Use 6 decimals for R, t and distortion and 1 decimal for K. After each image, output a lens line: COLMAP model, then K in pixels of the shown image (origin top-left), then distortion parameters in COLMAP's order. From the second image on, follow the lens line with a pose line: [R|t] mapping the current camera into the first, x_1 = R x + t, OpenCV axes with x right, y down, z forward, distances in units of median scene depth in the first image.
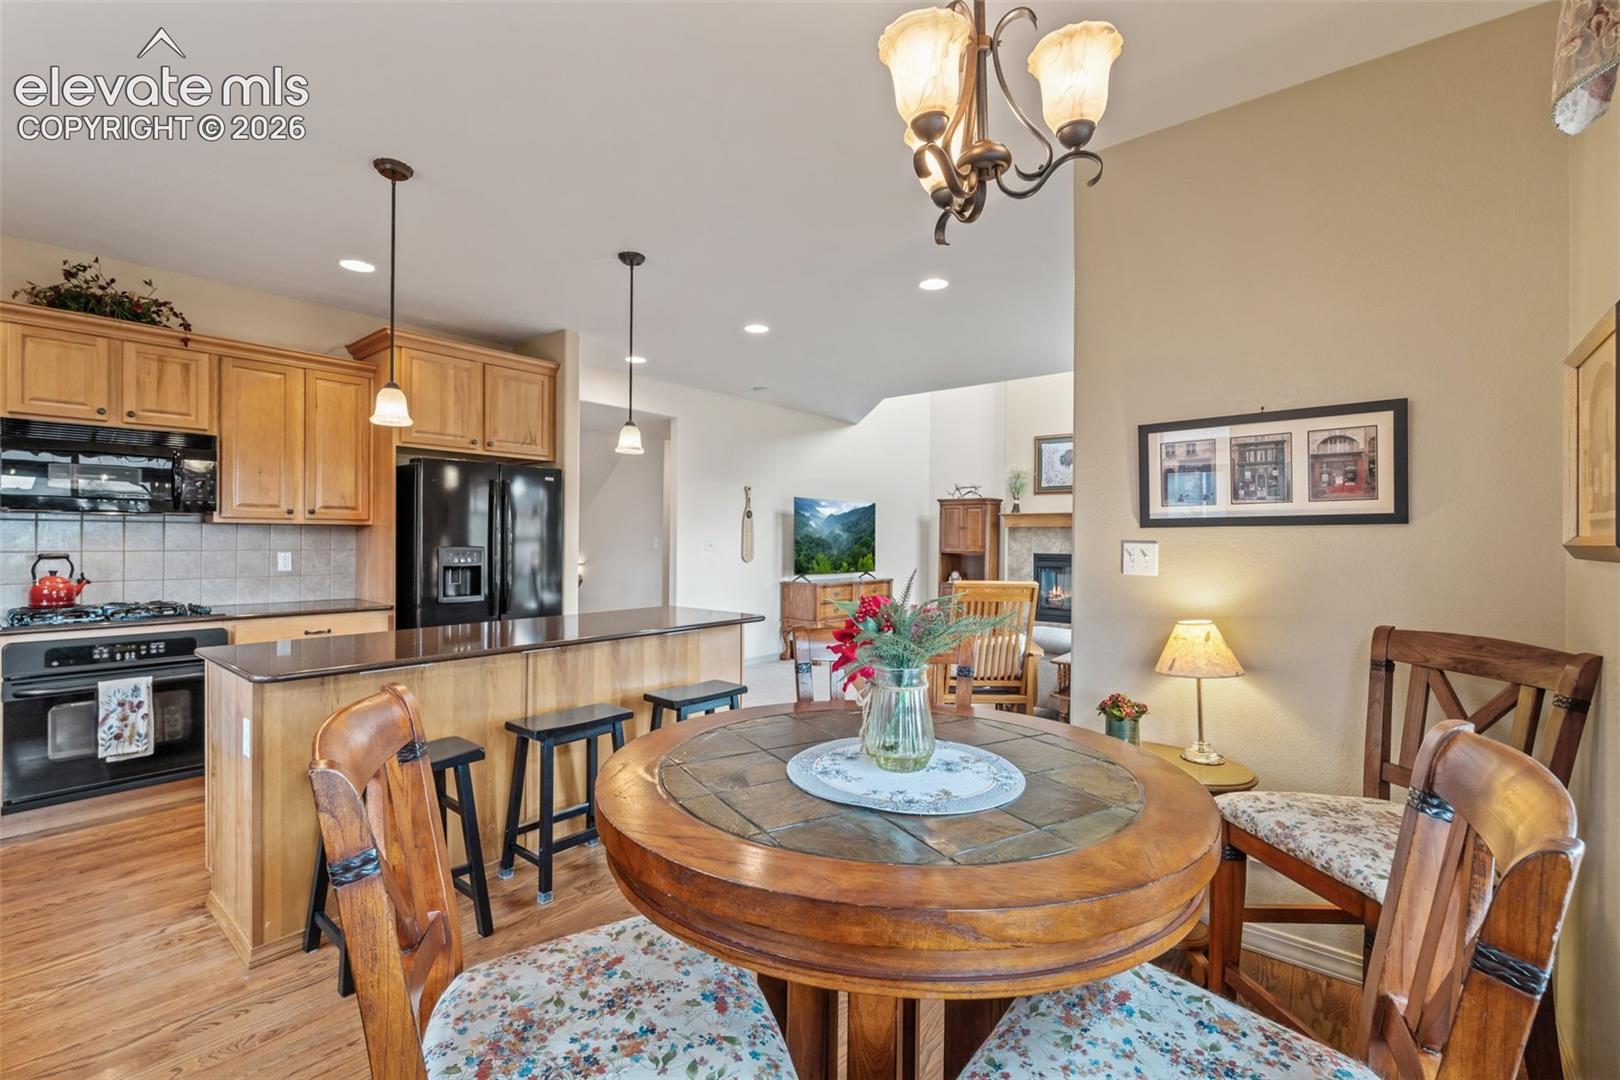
lens RADIAL K [[711.5, 0, 809.1], [0, 711.5, 538.1], [0, 0, 1]] dist [-0.003485, -0.000642]
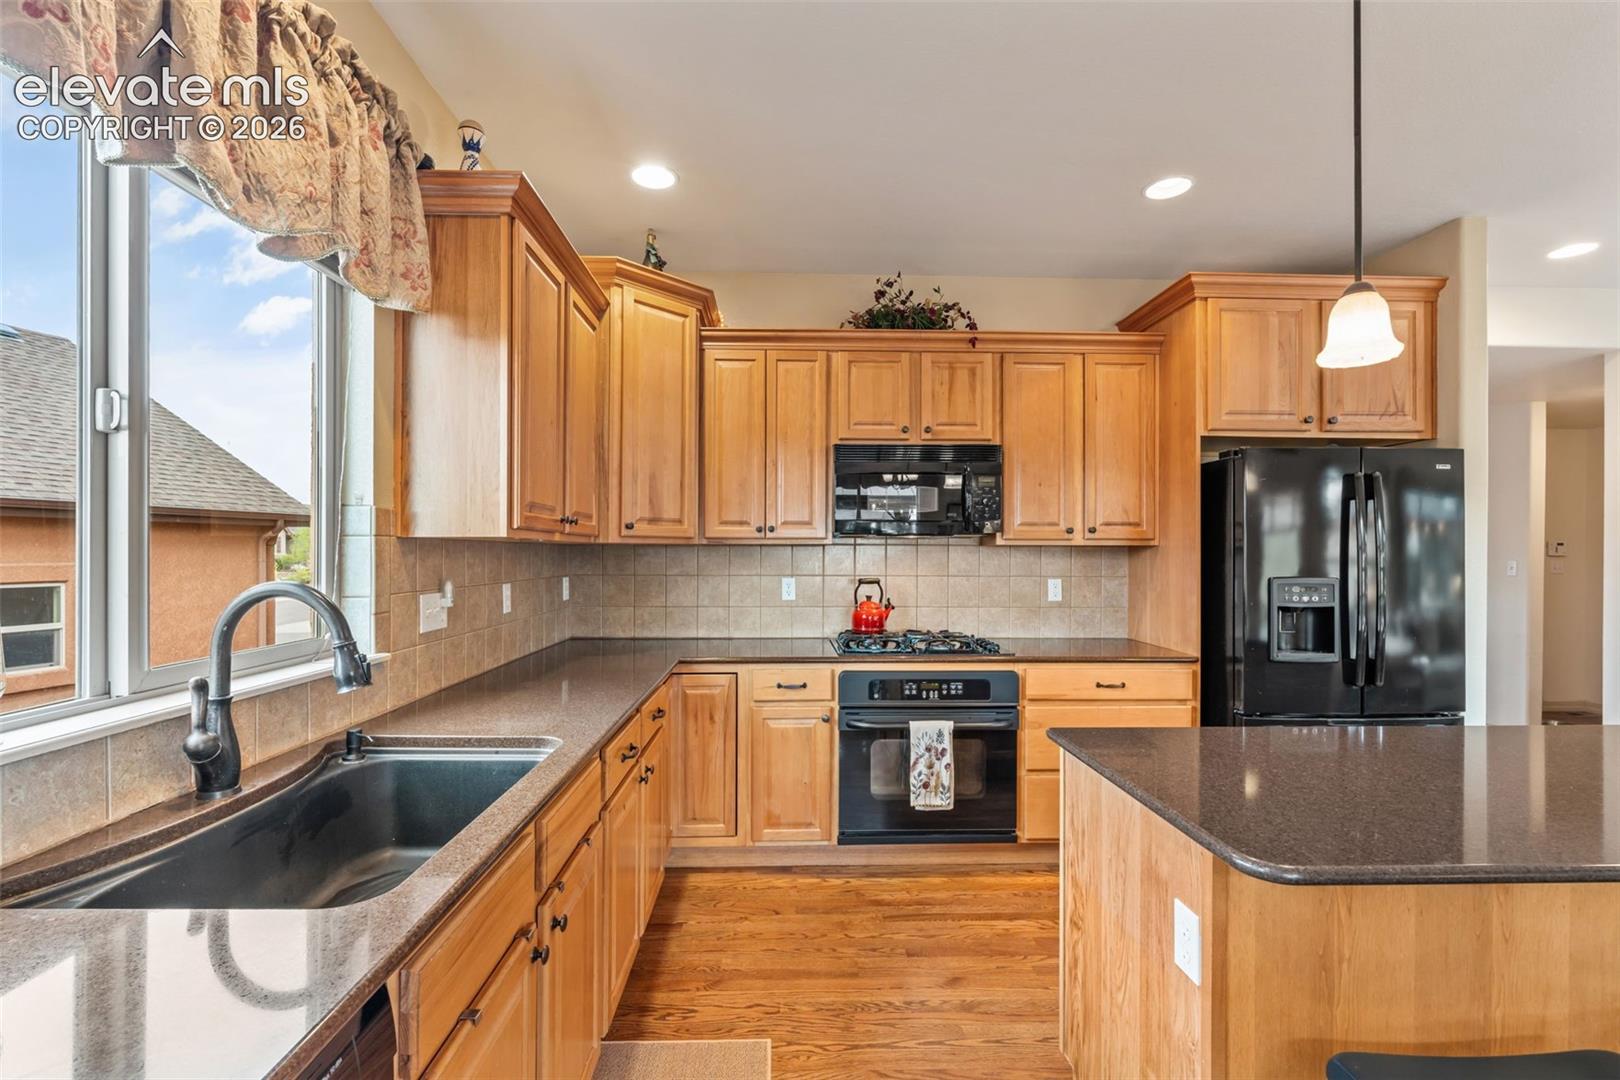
lens RADIAL K [[711.5, 0, 806.5], [0, 711.5, 552.5], [0, 0, 1]] dist [-0.003485, -0.000642]
pose [[0.662830, -0.001544, -0.748768, -0.345762], [0.000495, 0.999999, -0.001624, -0.011787], [0.748770, 0.000706, 0.662830, 0.249246]]
